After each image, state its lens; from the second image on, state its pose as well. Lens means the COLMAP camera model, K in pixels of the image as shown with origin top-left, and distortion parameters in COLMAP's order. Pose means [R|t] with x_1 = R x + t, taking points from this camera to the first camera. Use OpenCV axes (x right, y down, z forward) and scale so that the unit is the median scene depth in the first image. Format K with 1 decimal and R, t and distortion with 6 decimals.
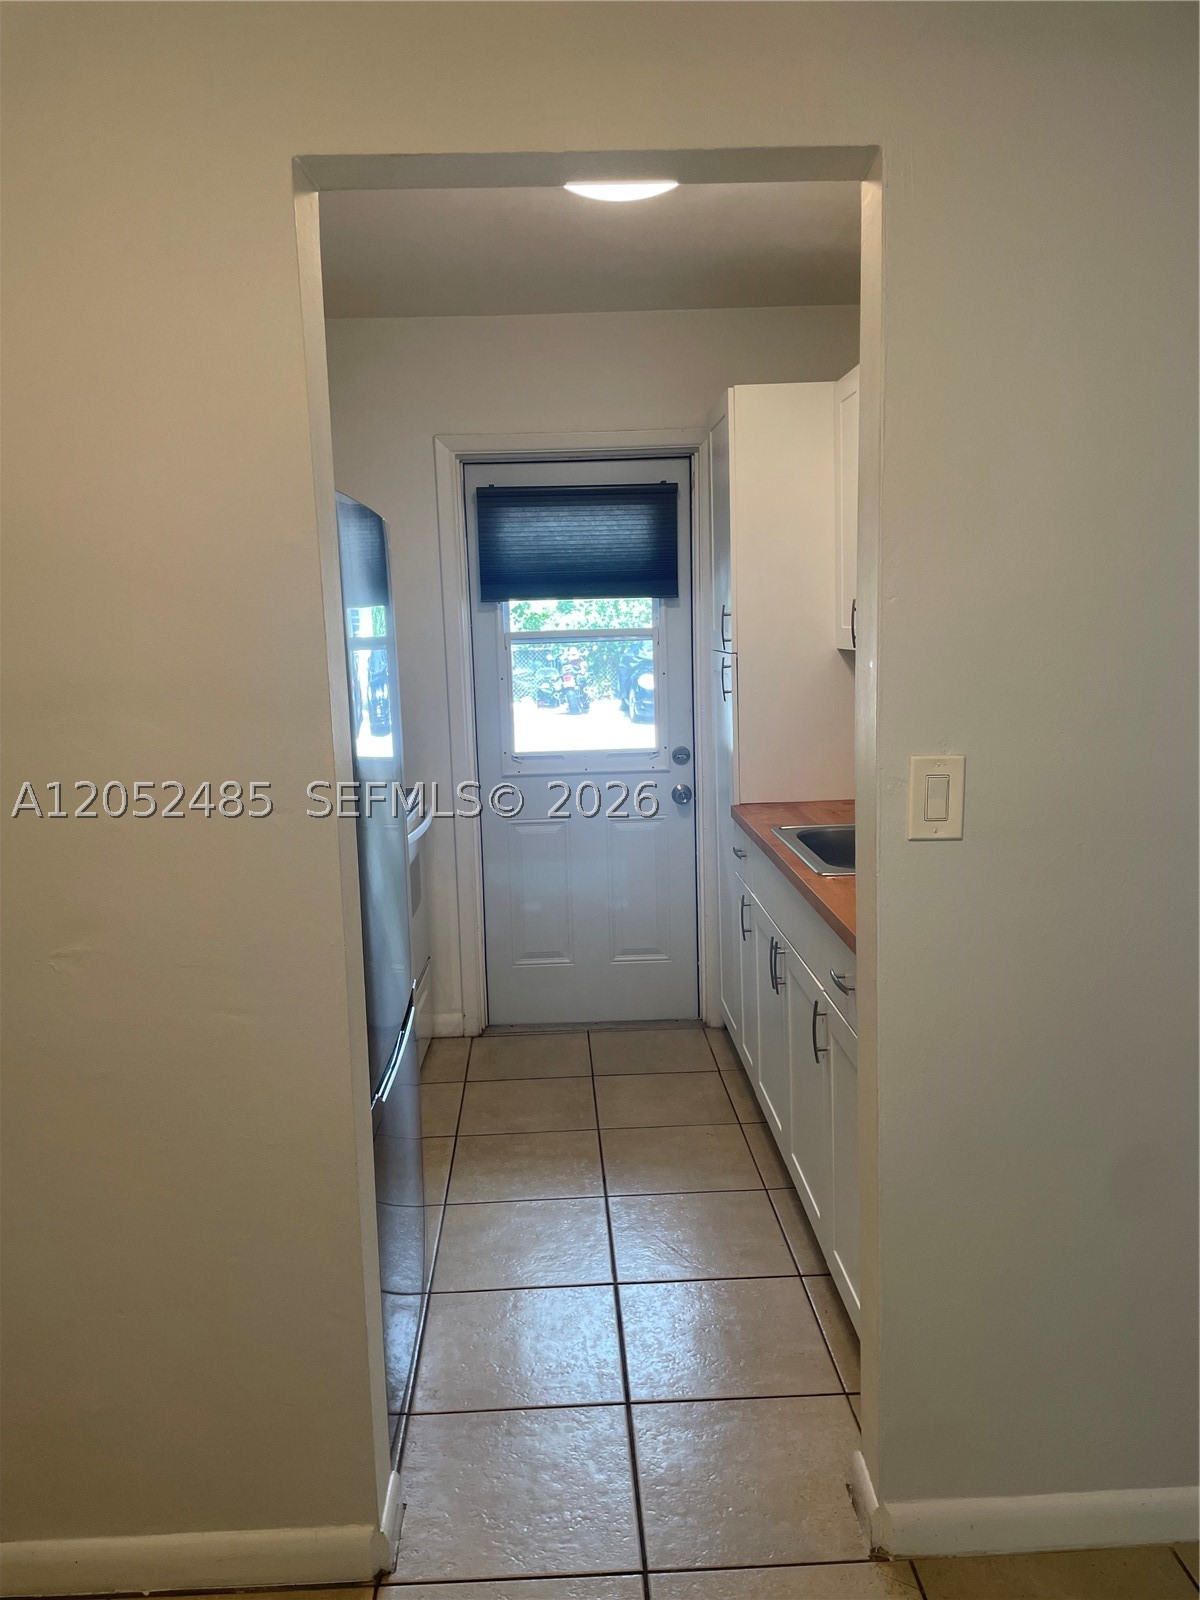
lens RADIAL K [[1237.1, 0, 598.0], [0, 1237.1, 800.2], [0, 0, 1]] dist [0.084978, -0.112127]
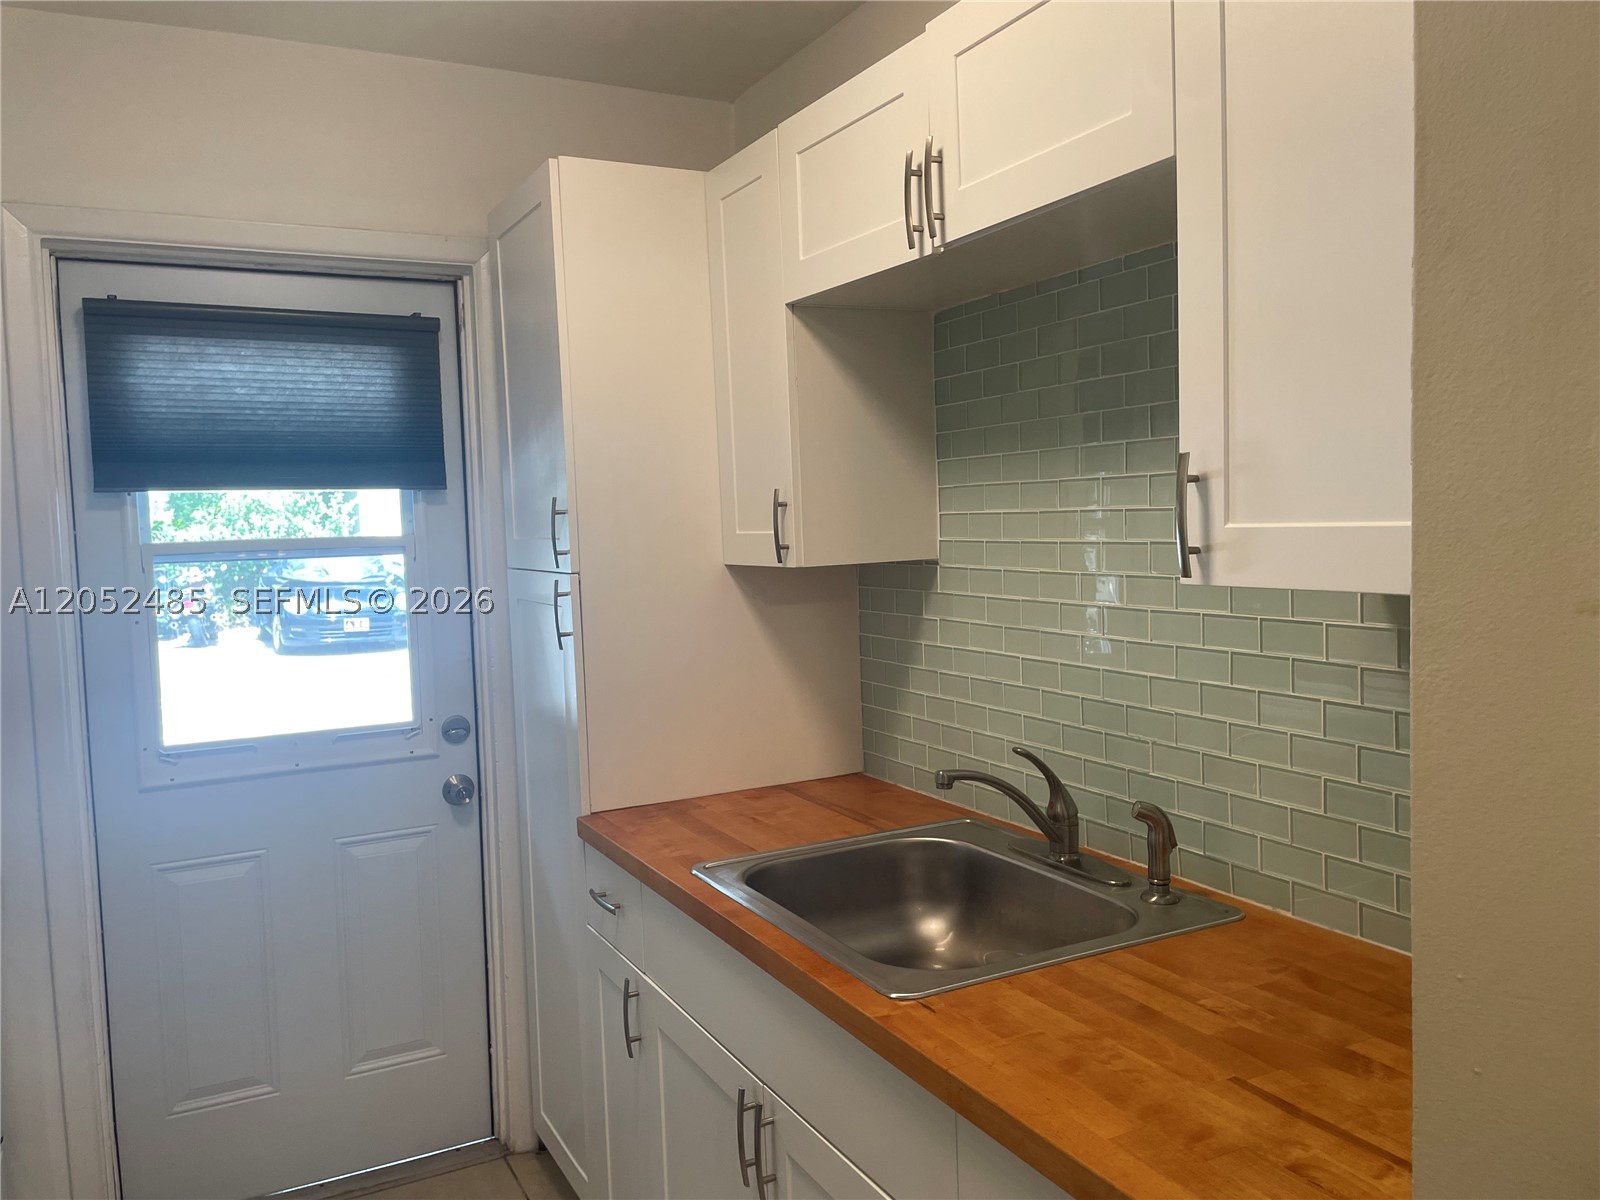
lens RADIAL K [[1237.1, 0, 807.1], [0, 1237.1, 591.7], [0, 0, 1]] dist [0.084978, -0.112127]
pose [[0.903510, -0.023781, 0.427908, -0.044963], [0.066111, 0.994242, -0.084335, -0.041451], [-0.423438, 0.104487, 0.899879, 0.330566]]
